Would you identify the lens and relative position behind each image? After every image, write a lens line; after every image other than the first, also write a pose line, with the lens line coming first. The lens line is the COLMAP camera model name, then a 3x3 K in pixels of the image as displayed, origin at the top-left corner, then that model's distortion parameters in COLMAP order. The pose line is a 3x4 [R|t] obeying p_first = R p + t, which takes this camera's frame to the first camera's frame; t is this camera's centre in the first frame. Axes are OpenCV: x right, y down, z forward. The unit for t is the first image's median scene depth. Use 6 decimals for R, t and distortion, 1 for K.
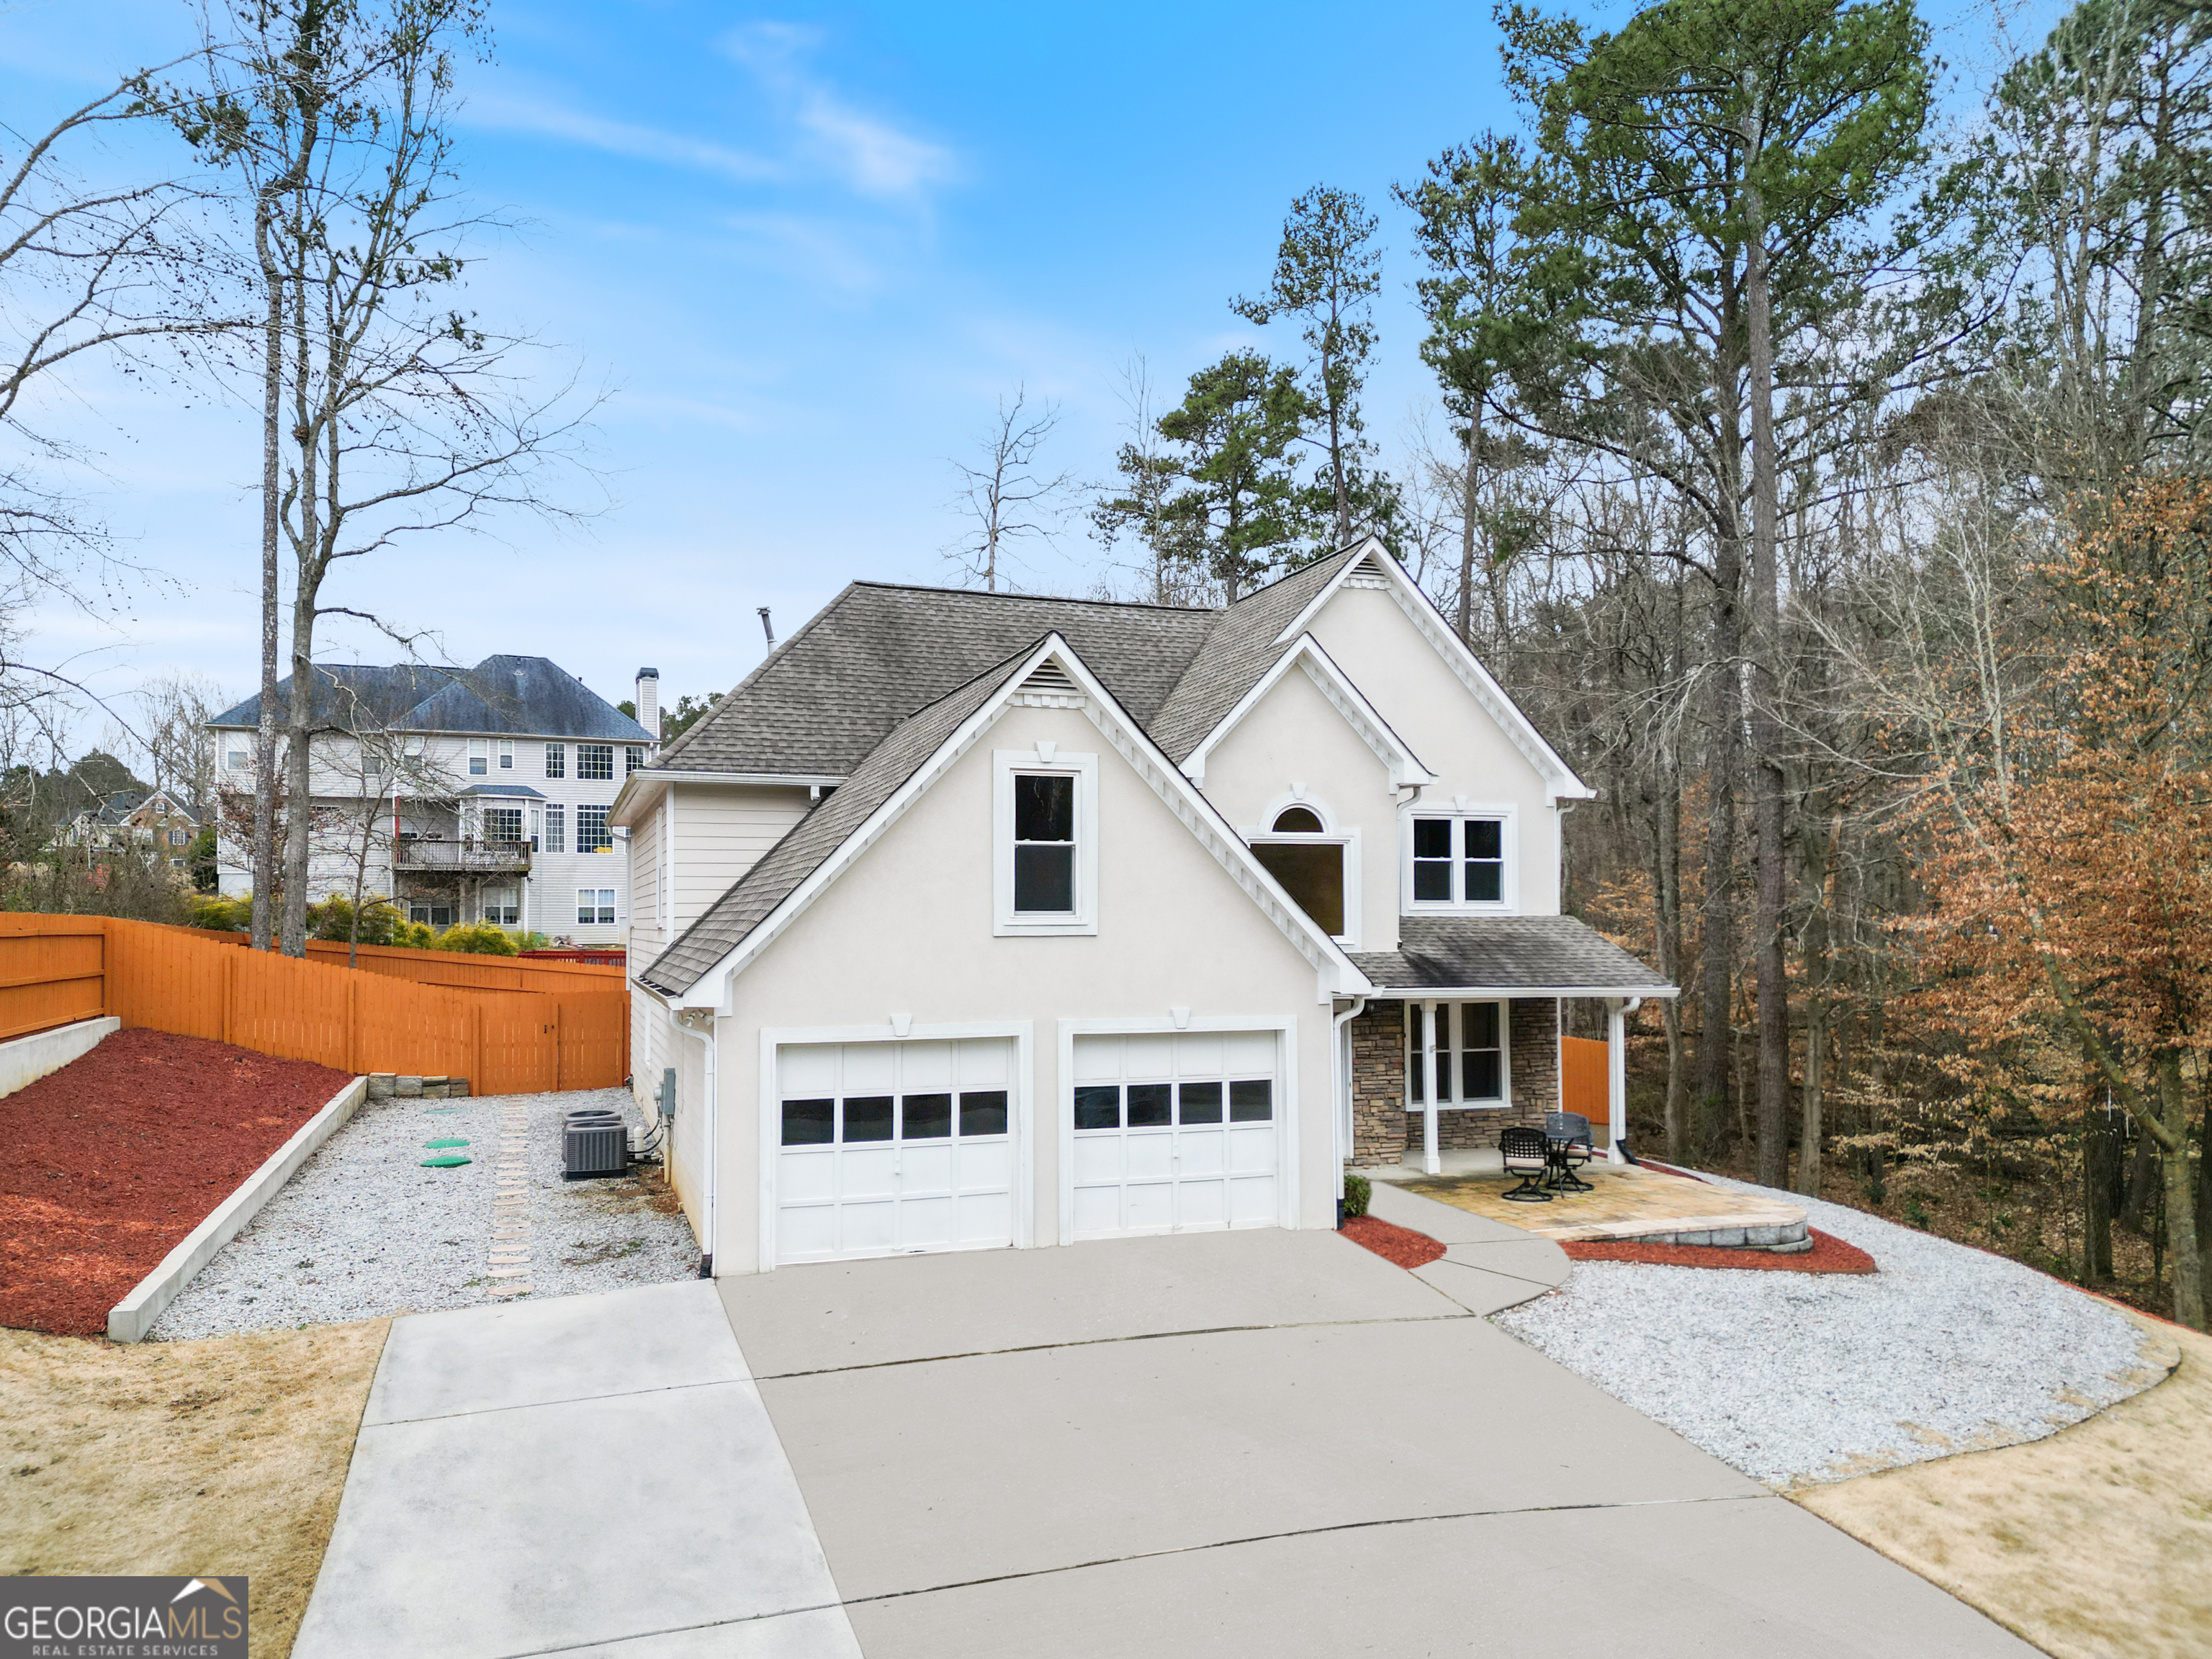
lens RADIAL K [[1562.8, 0, 1104.3], [0, 1562.8, 866.8], [0, 0, 1]] dist [0.093309, -0.106659]
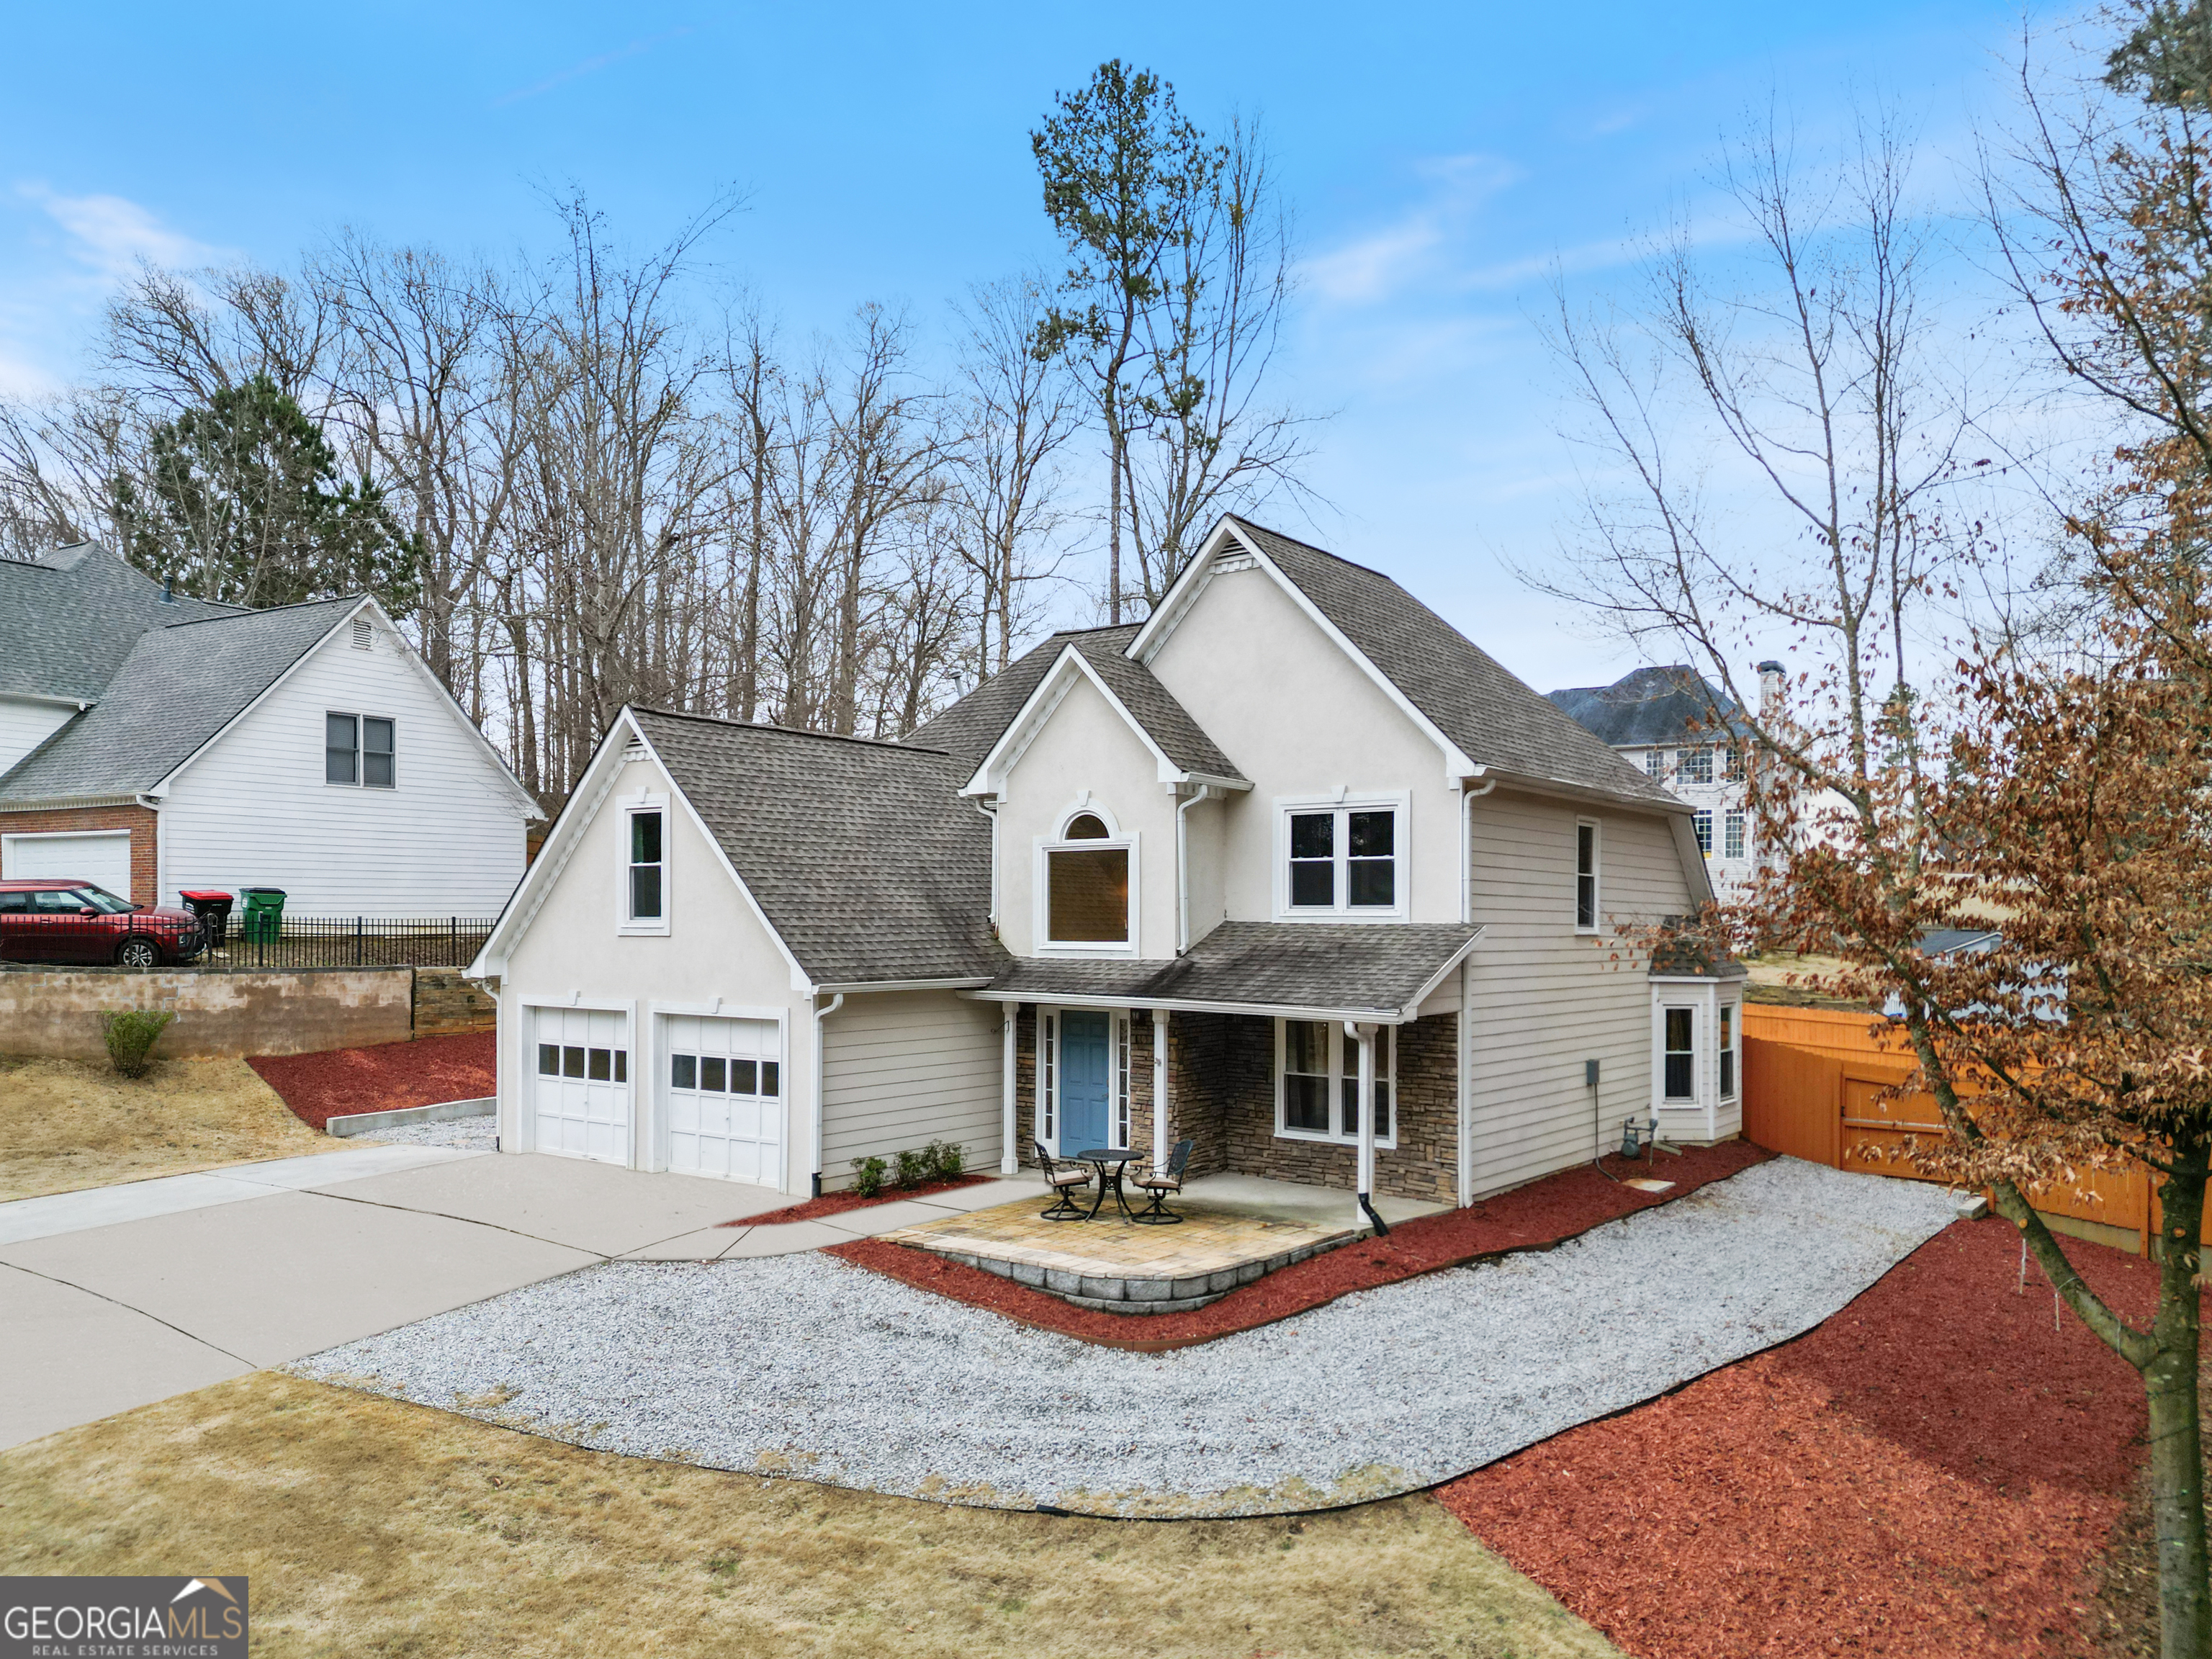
lens RADIAL K [[1576.4, 0, 1102.8], [0, 1576.4, 899.1], [0, 0, 1]] dist [0.072995, -0.071672]
pose [[0.556062, -0.007514, -0.831107, 0.901679], [0.021551, 0.999753, 0.005380, 0.010500], [0.830861, -0.020903, 0.556087, 0.408802]]
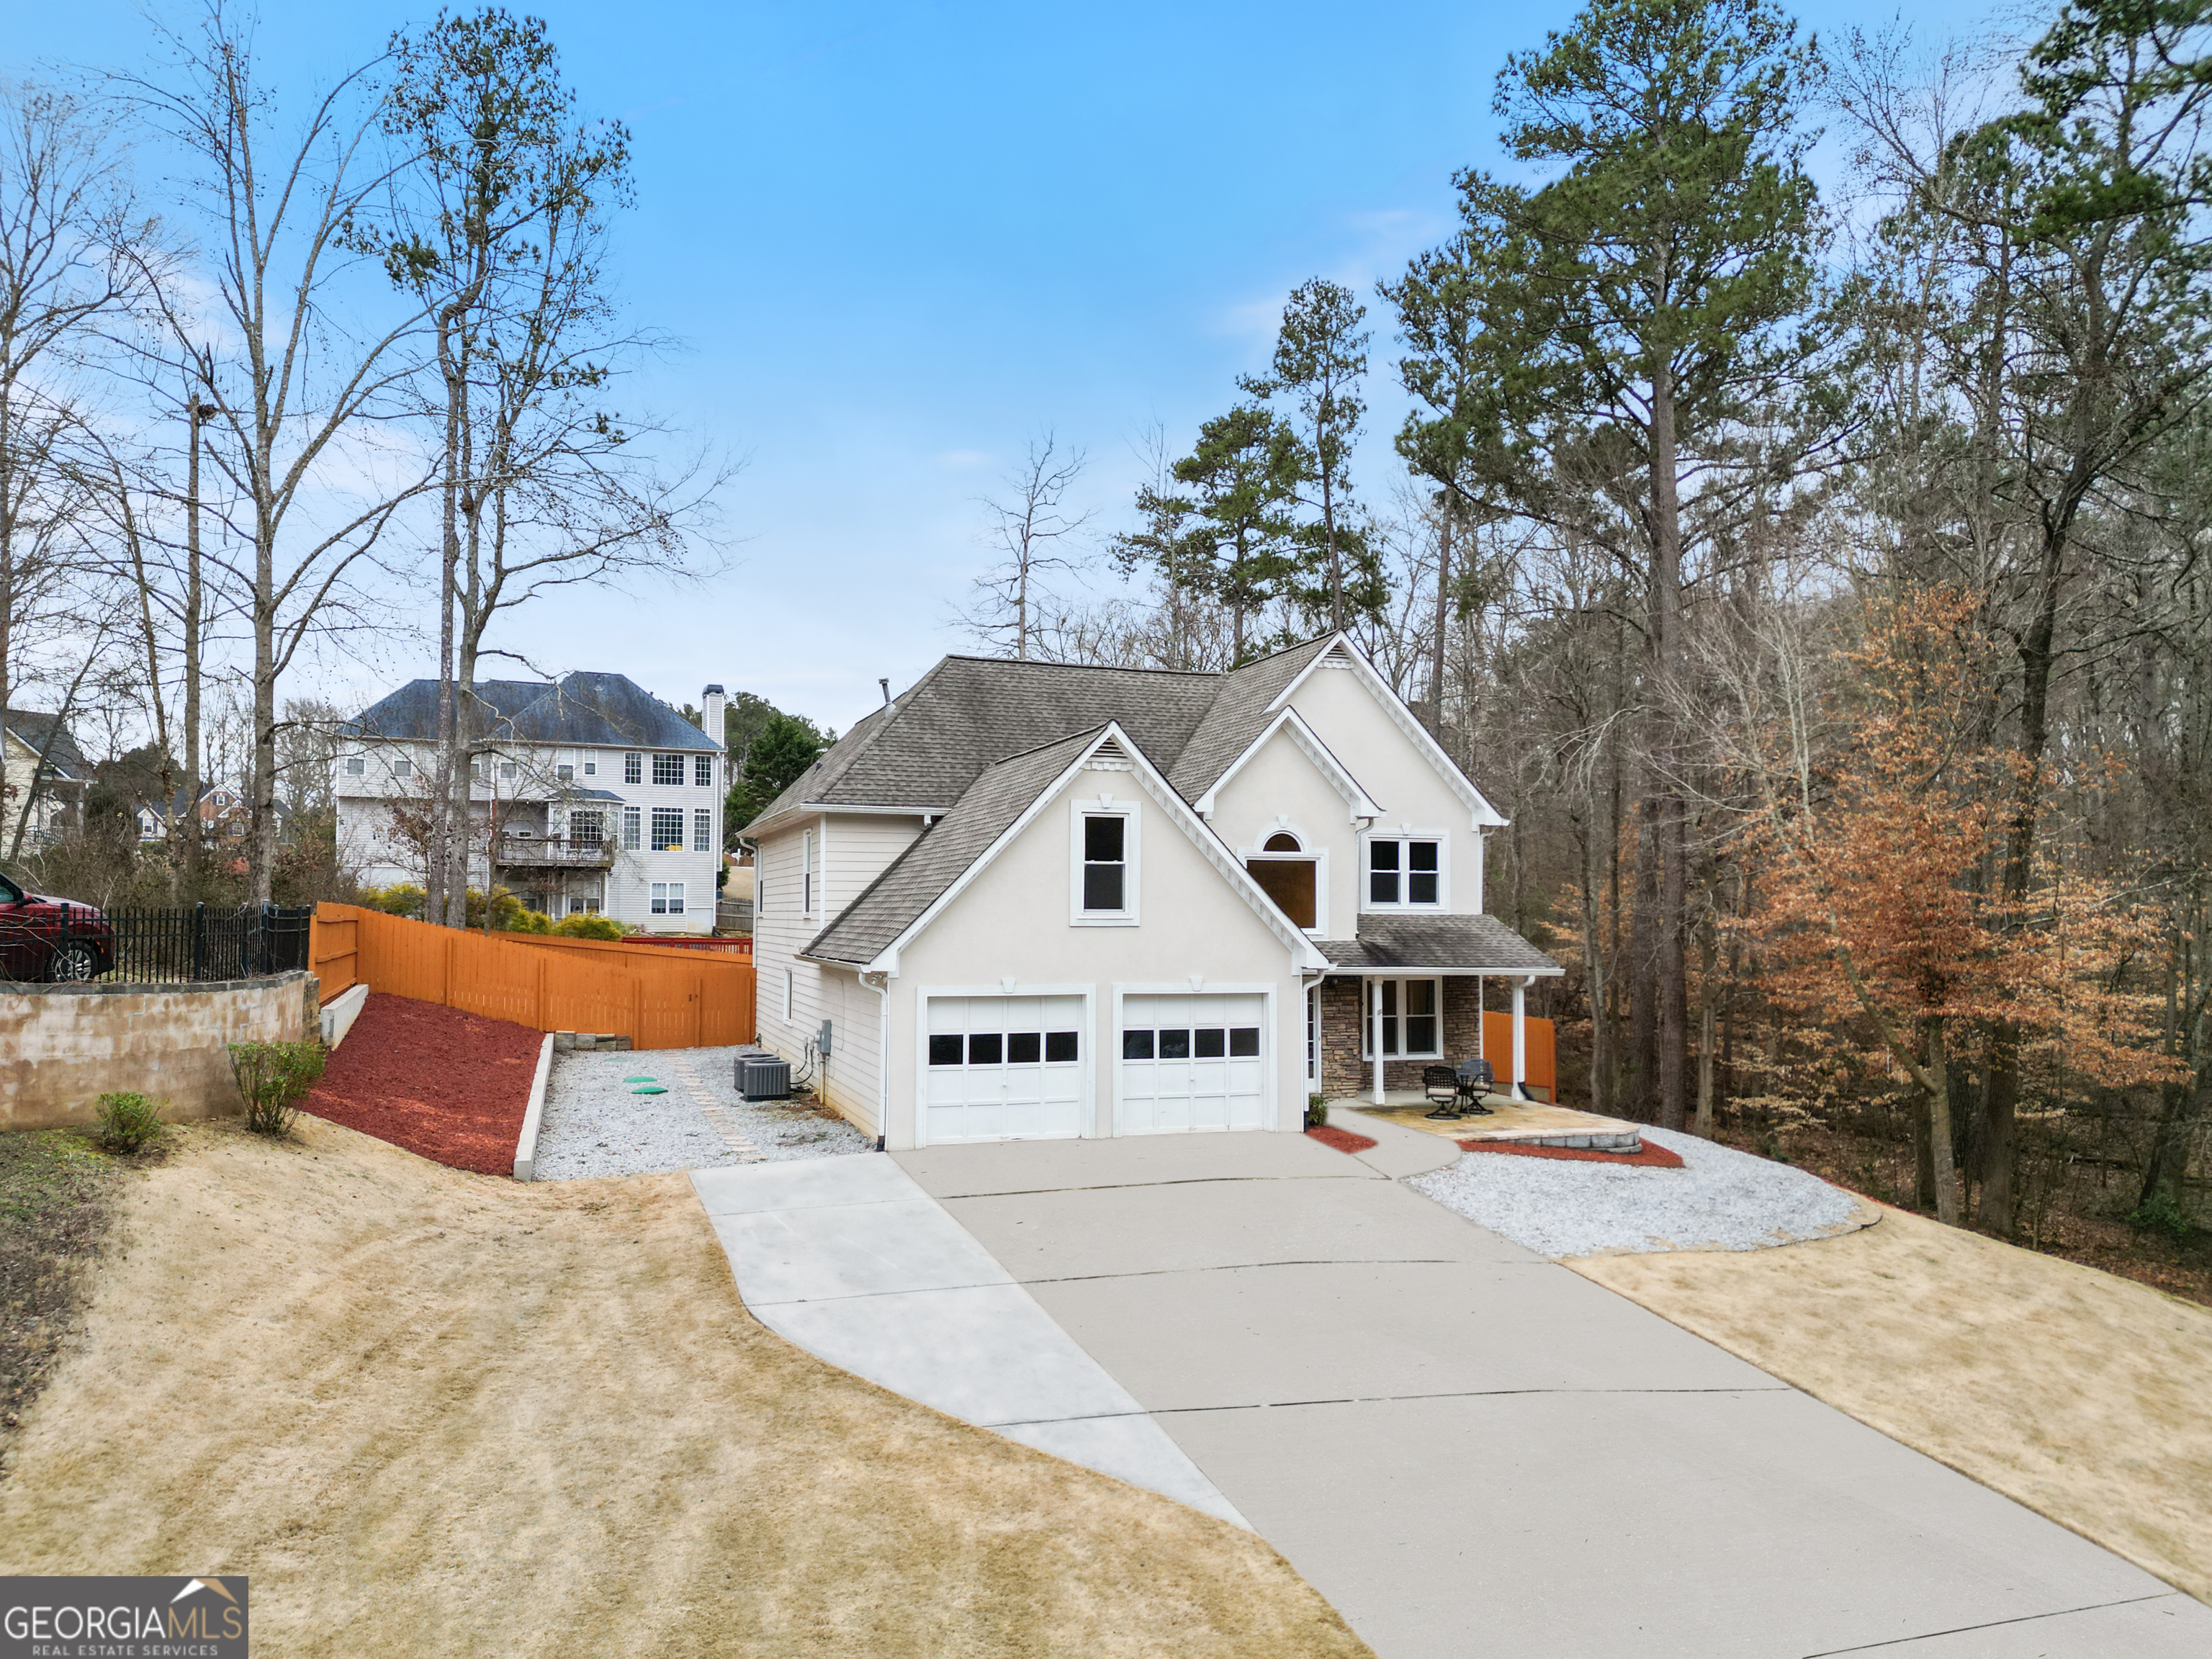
lens RADIAL K [[1548.4, 0, 1106.0], [0, 1548.4, 829.5], [0, 0, 1]] dist [0.098387, -0.112929]
pose [[0.999963, 0.007632, -0.003844, -0.022150], [-0.007706, 0.999775, -0.019740, -0.012589], [0.003692, 0.019769, 0.999798, -0.320190]]
